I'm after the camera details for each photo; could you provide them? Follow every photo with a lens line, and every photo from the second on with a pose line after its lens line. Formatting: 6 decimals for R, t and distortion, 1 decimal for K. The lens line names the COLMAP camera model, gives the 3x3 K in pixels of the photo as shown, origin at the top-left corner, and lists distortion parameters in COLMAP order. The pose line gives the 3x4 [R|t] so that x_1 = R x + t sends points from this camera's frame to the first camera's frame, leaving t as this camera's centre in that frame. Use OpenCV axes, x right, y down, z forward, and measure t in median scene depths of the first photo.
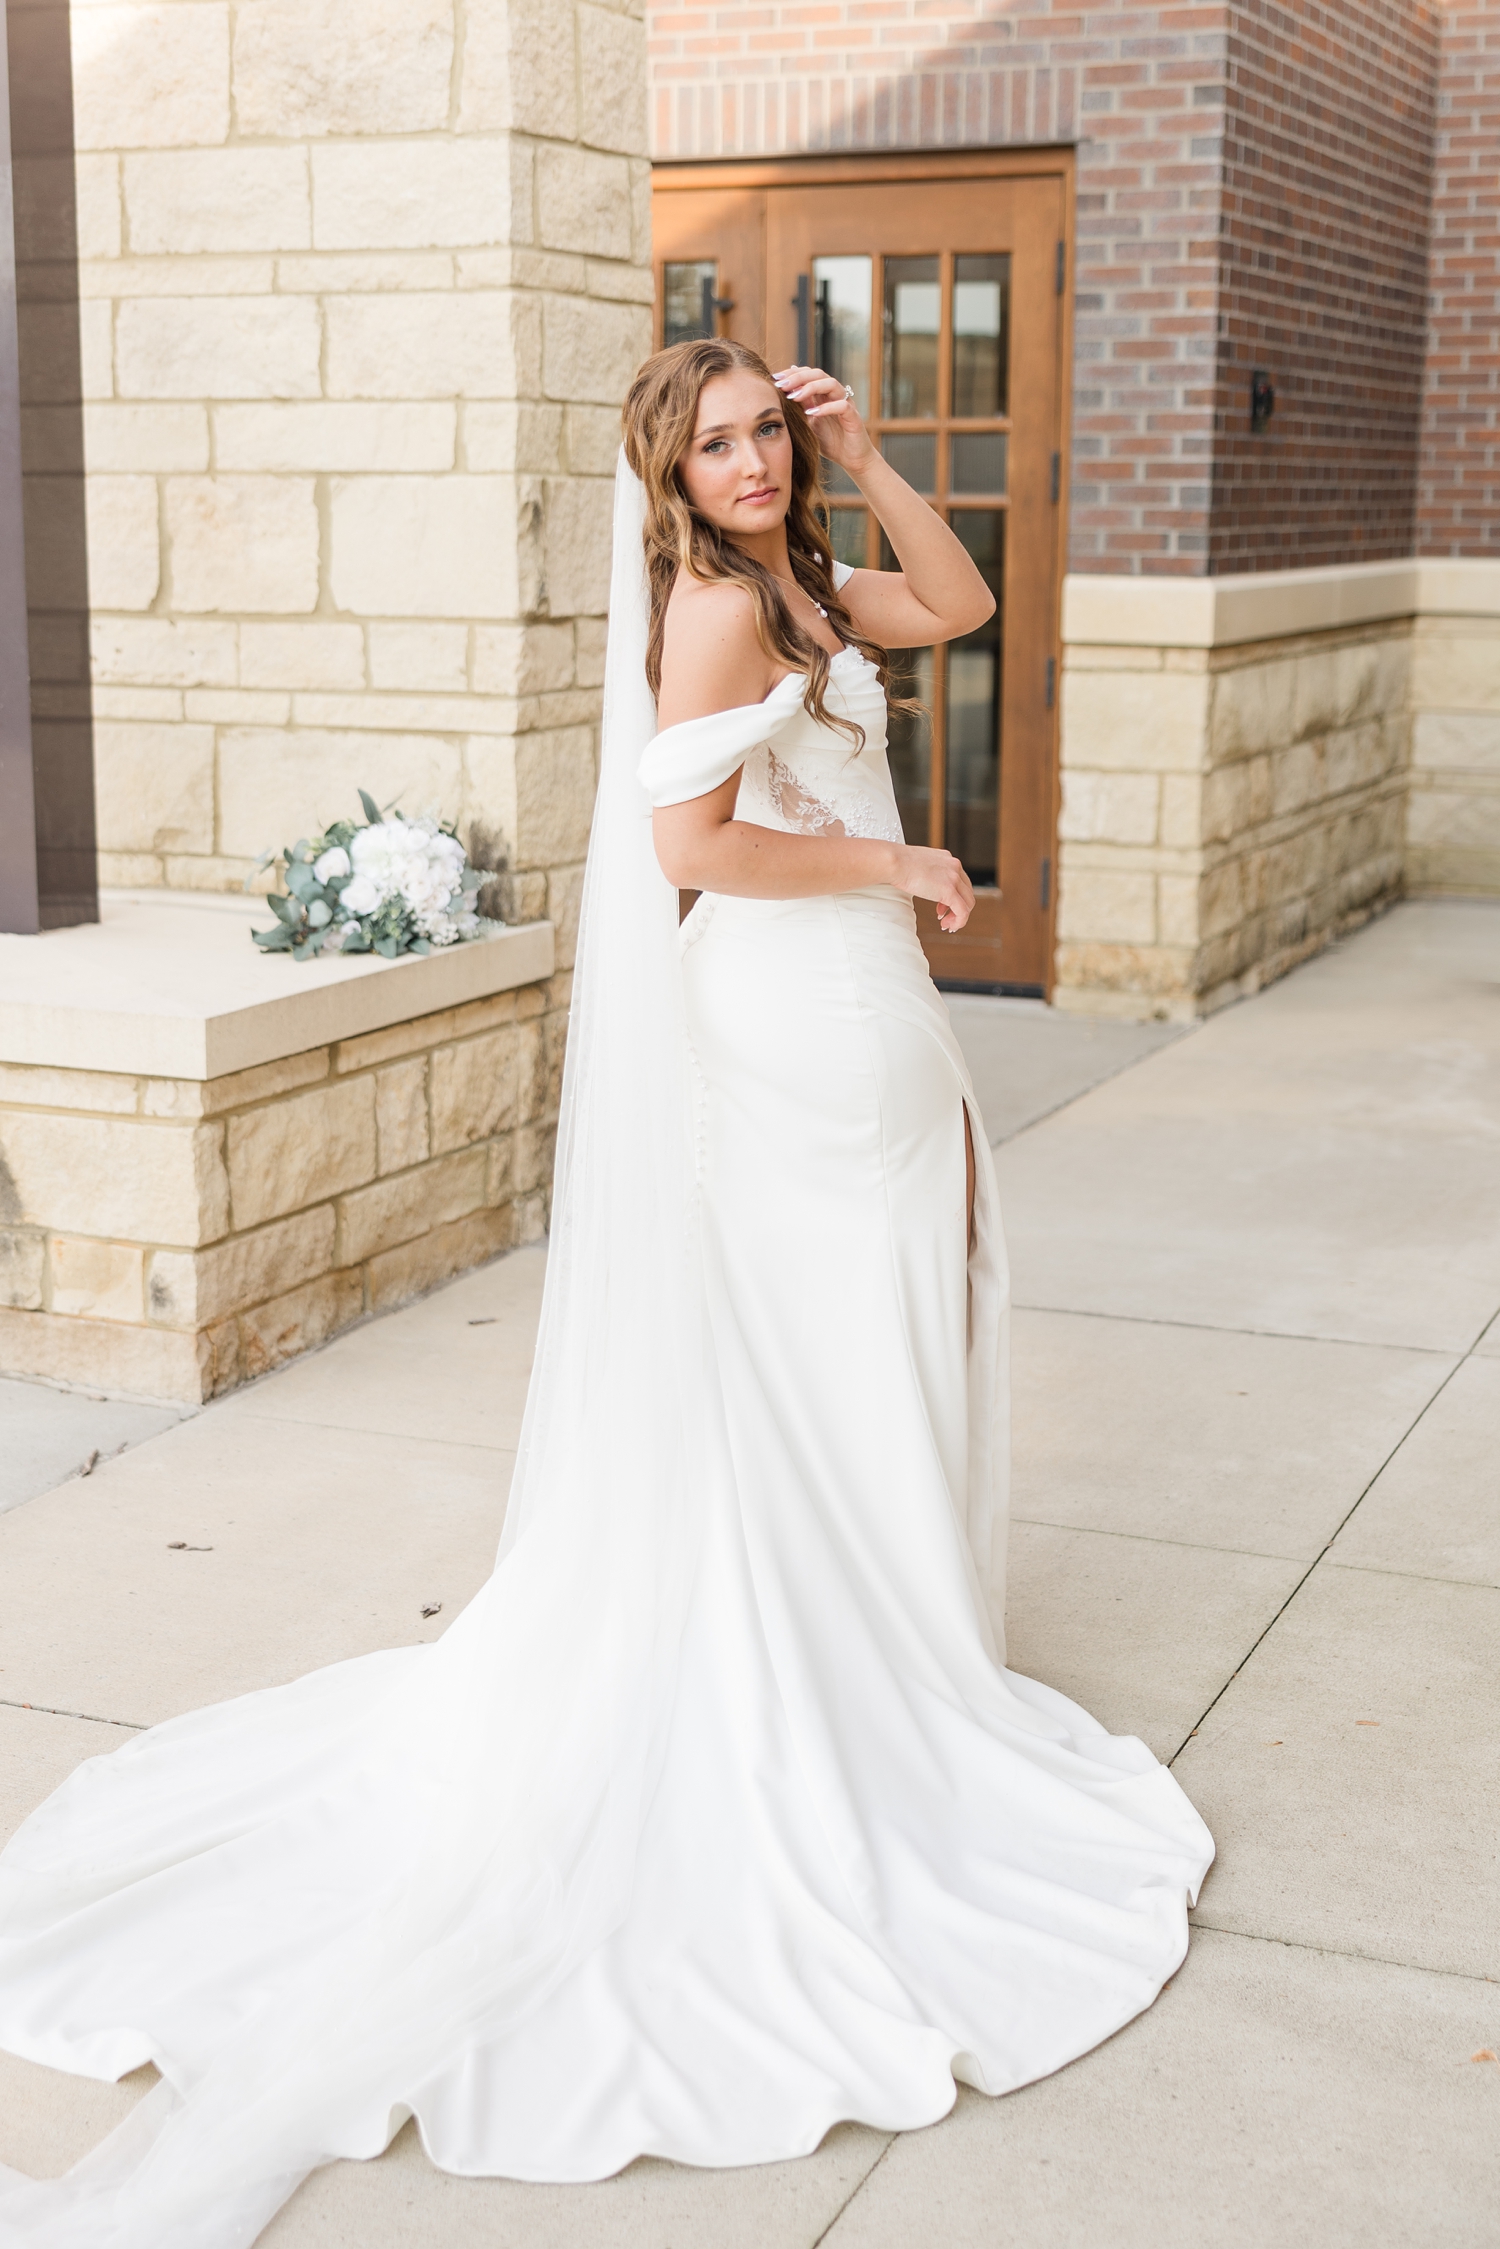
lens RADIAL K [[3132.5, 0, 746.2], [0, 3132.5, 1075.1], [0, 0, 1]] dist [-0.003234, 0.043484]
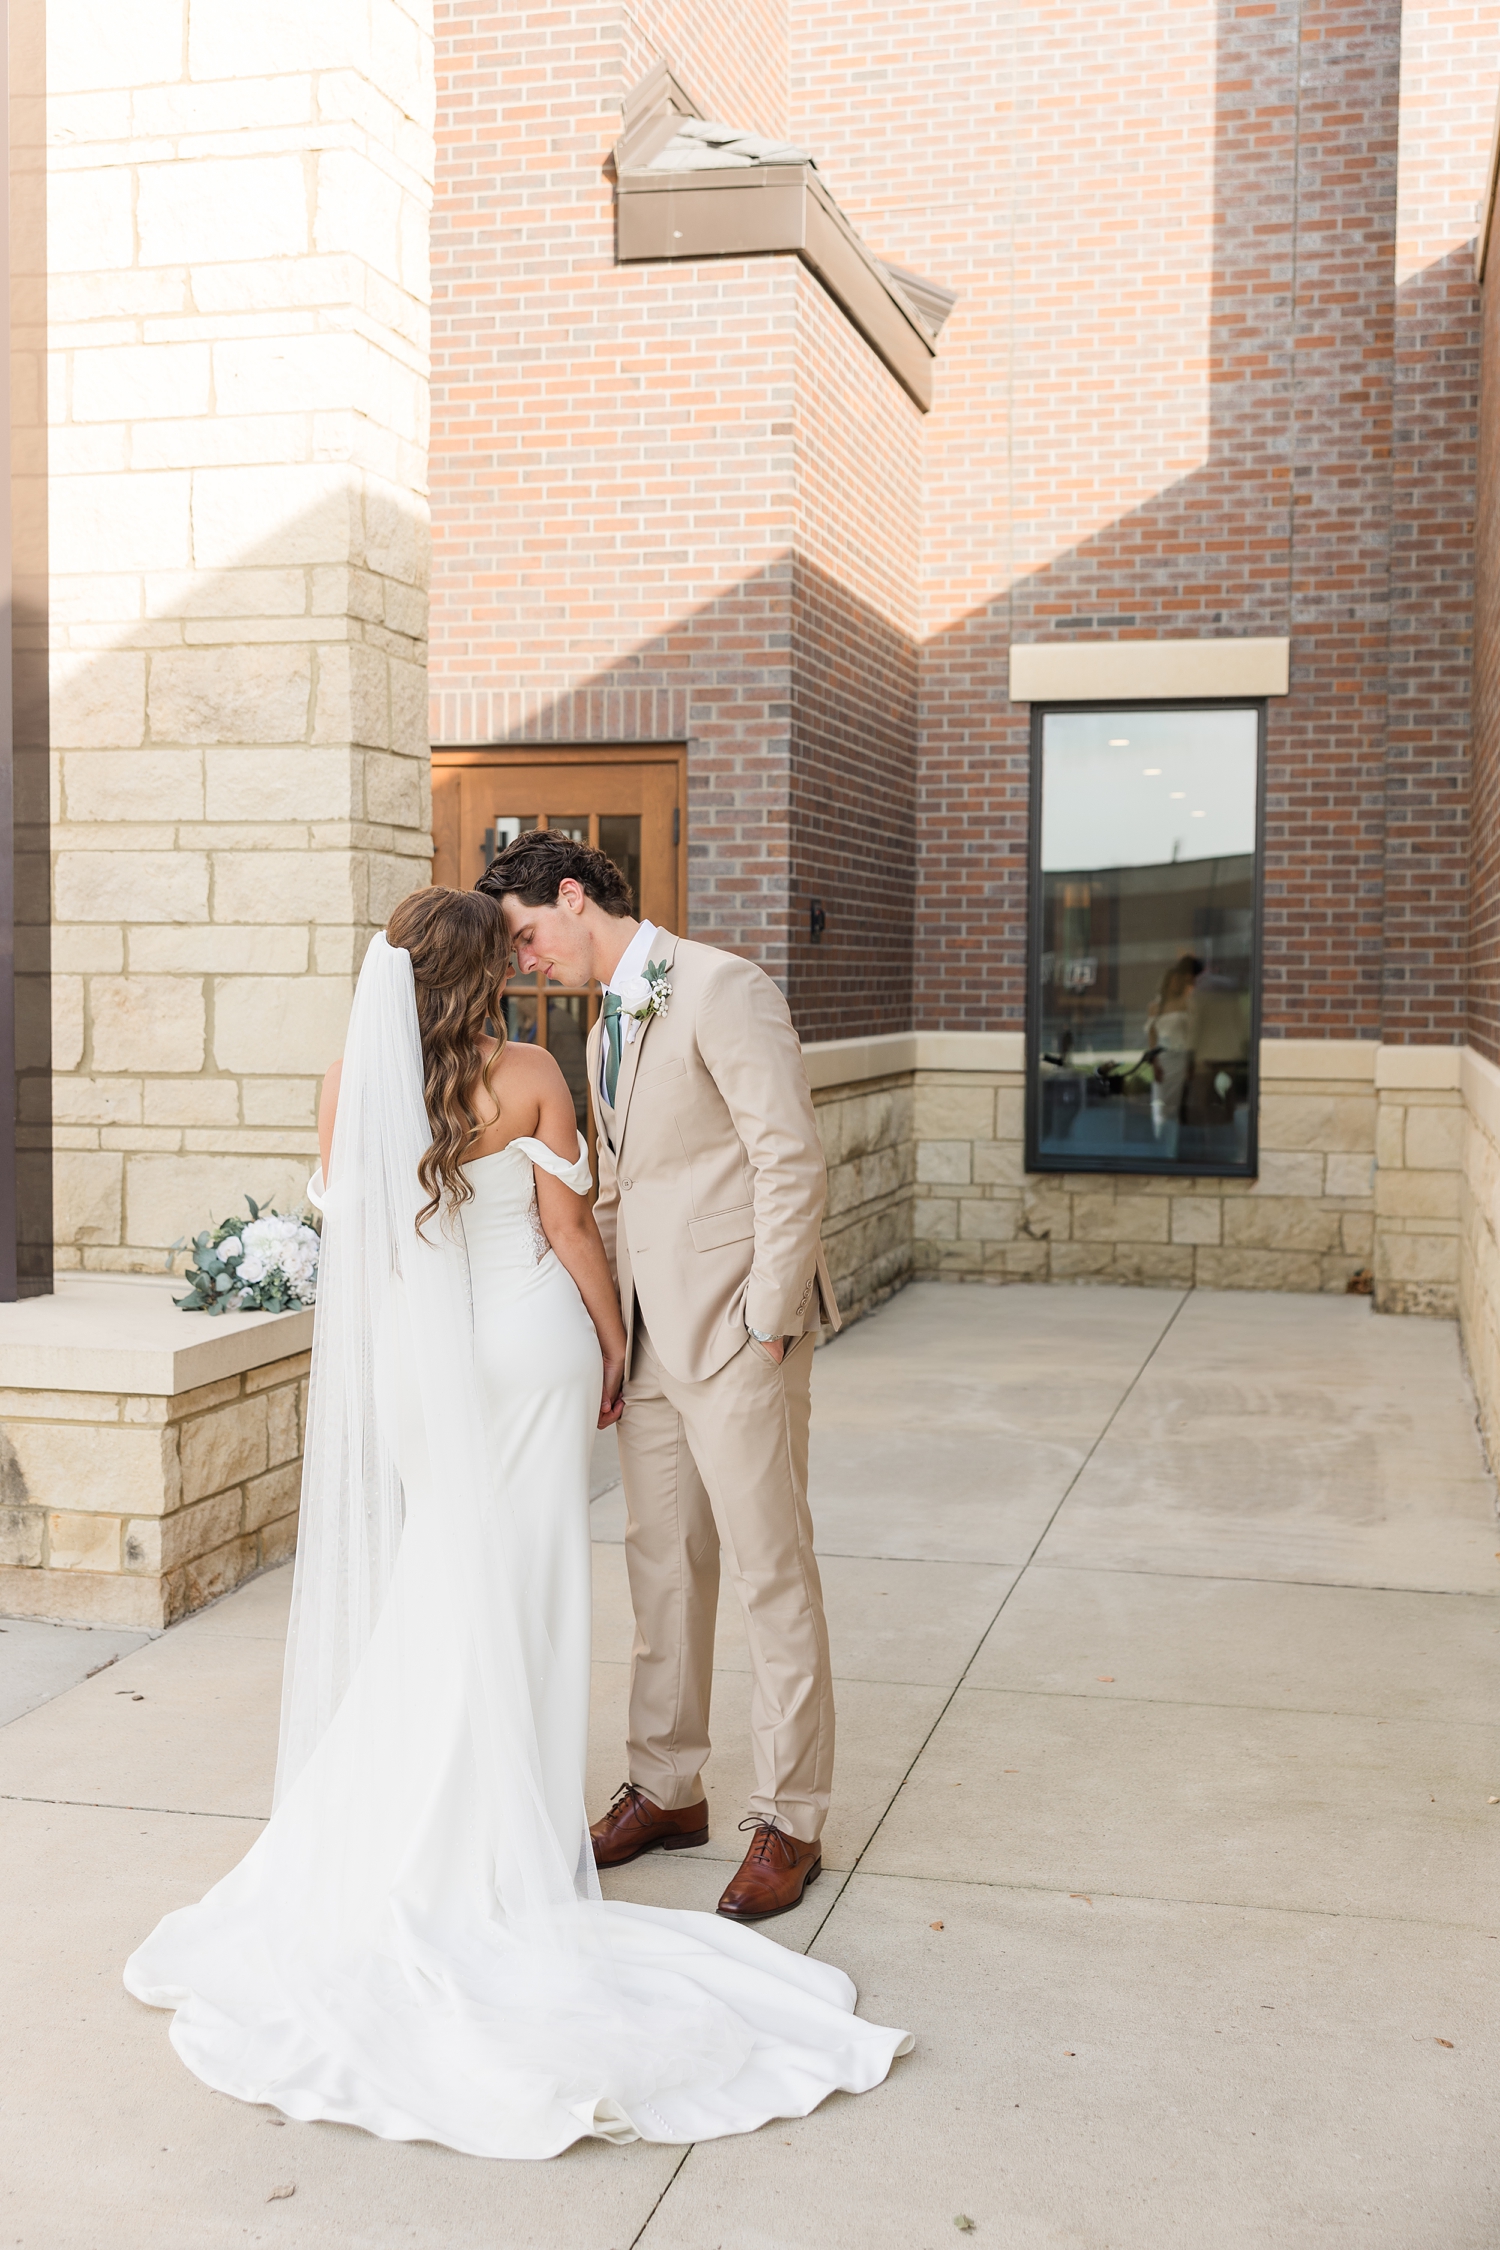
lens RADIAL K [[2633.0, 0, 750.0], [0, 2633.0, 1125.0], [0, 0, 1]] dist [-0.000620, 0.009307]
pose [[0.984929, -0.007497, 0.172795, -0.100736], [0.029254, 0.991887, -0.123713, 0.029891], [-0.170465, 0.126903, 0.977158, -0.196732]]
